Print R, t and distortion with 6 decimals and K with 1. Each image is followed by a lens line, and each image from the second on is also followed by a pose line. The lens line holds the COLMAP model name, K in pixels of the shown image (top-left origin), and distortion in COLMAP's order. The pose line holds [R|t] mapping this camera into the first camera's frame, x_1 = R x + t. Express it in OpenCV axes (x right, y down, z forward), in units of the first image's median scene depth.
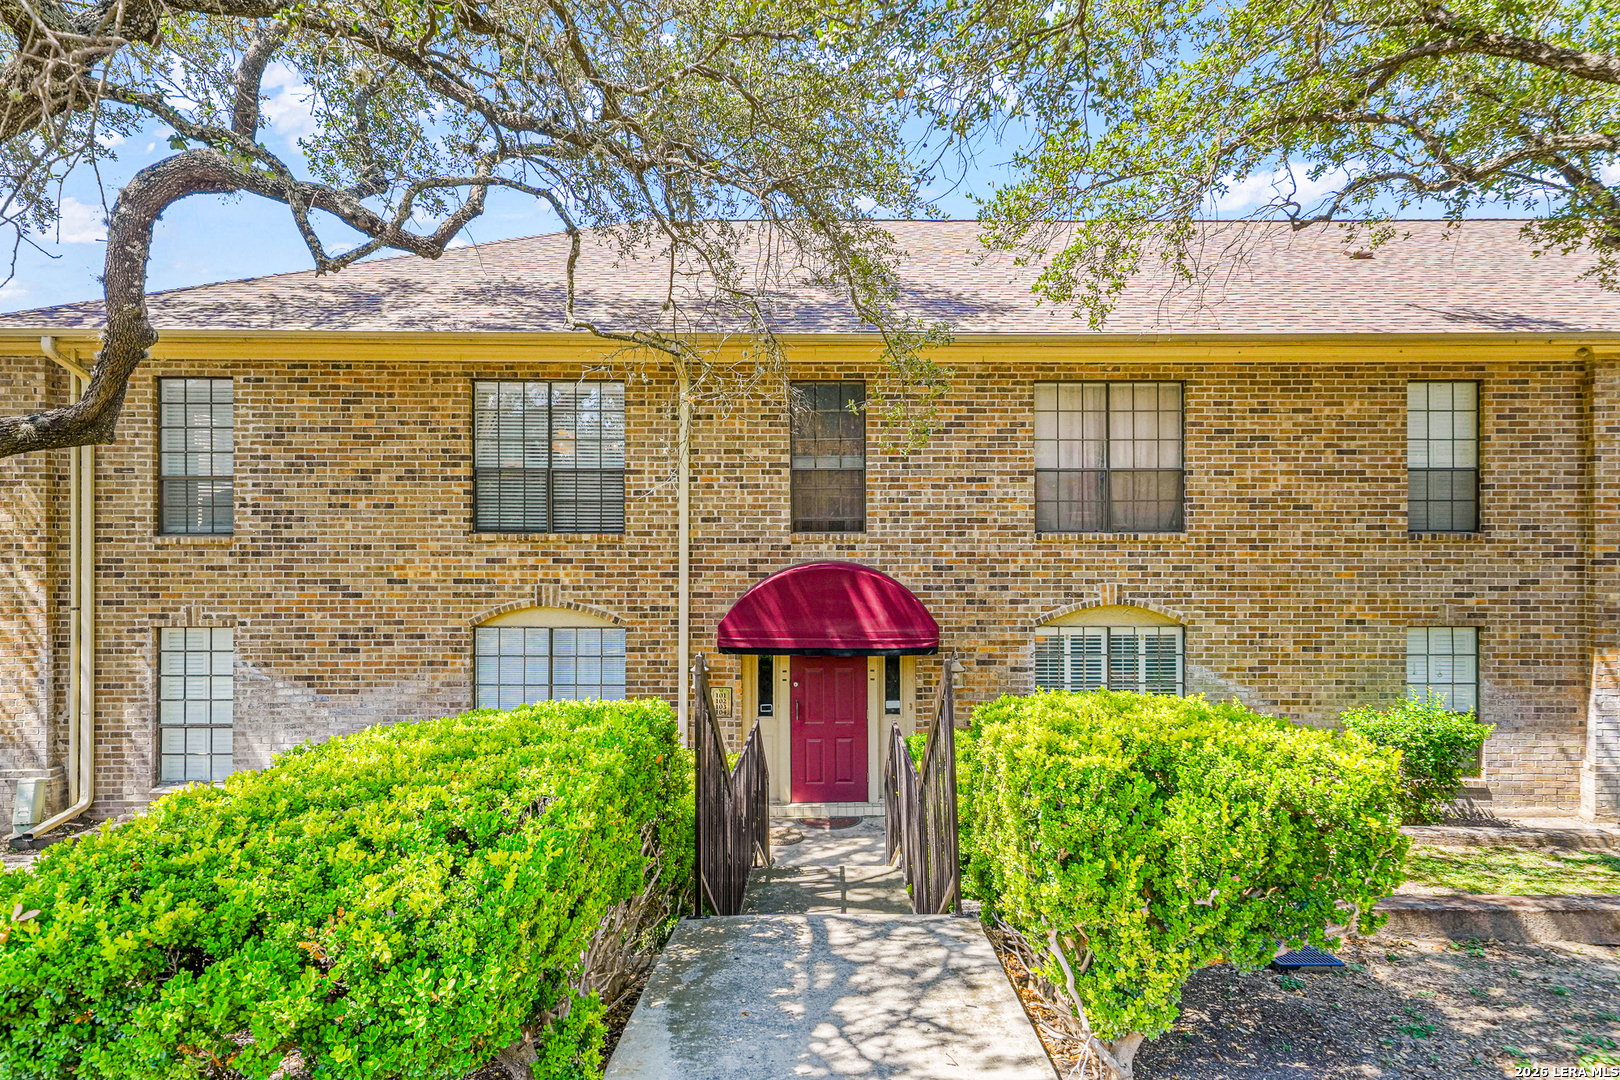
lens RADIAL K [[815.6, 0, 866.7], [0, 815.6, 535.0], [0, 0, 1]] dist [0.021519, 0.000618]
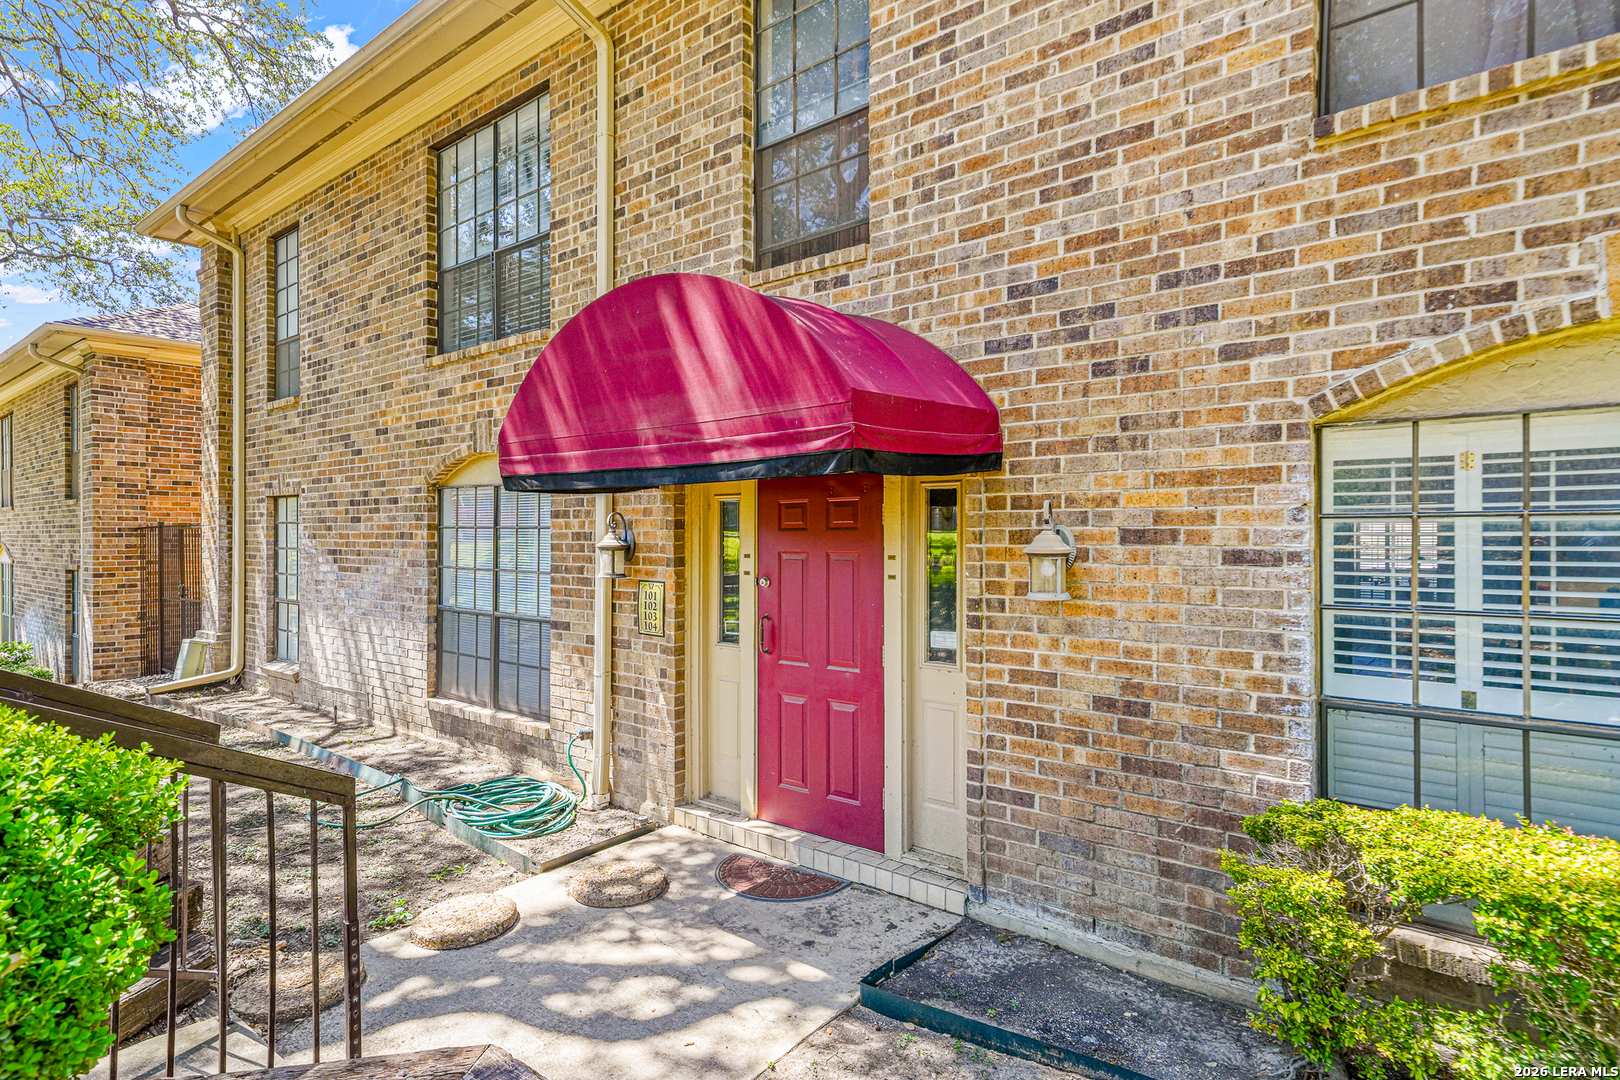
lens RADIAL K [[815.6, 0, 866.7], [0, 815.6, 535.0], [0, 0, 1]] dist [0.021519, 0.000618]
pose [[0.779840, -0.006956, -0.625940, 0.271196], [0.016477, 0.999820, 0.009417, 0.150228], [0.625762, -0.017658, 0.779815, 0.652230]]
